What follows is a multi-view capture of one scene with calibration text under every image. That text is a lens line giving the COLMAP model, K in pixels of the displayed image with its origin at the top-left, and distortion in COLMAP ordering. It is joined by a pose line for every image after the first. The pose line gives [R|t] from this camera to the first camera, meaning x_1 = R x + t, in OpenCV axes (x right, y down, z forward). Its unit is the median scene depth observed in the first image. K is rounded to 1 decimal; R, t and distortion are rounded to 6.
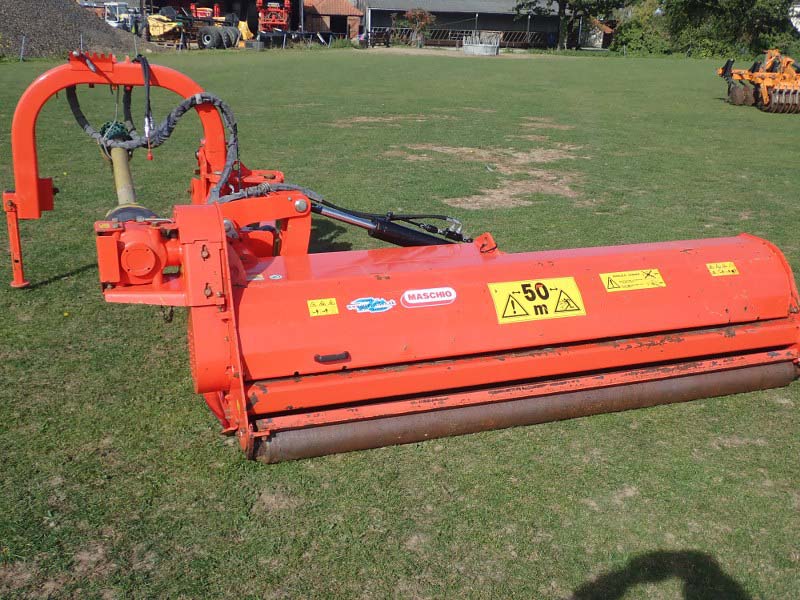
lens RADIAL K [[813.6, 0, 399.8], [0, 813.6, 300.3], [0, 0, 1]] dist [-0.005244, 0.000000]
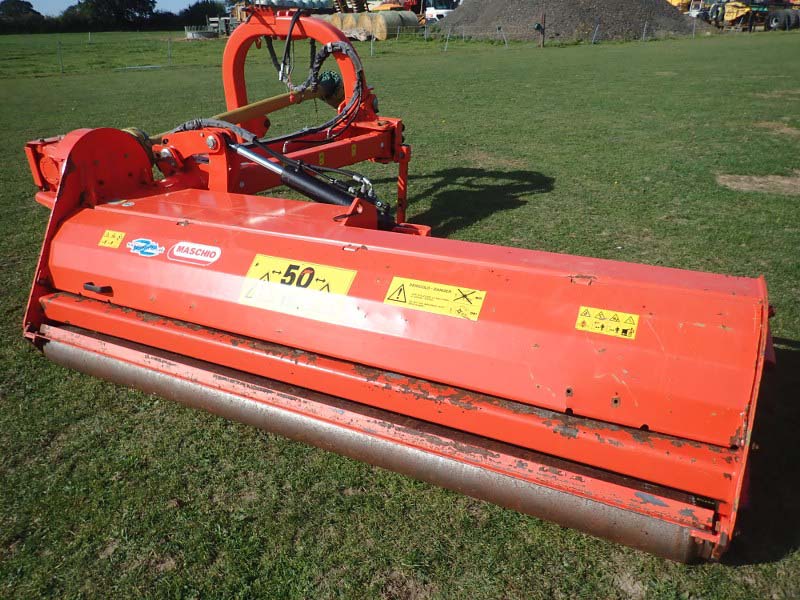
lens RADIAL K [[589.7, 0, 401.0], [0, 589.7, 299.8], [0, 0, 1]] dist [0.001799, -0.000429]
pose [[0.698726, 0.263833, -0.664962, 0.608591], [-0.184518, 0.964524, 0.188802, -0.113211], [0.691184, -0.009223, 0.722620, 0.643623]]
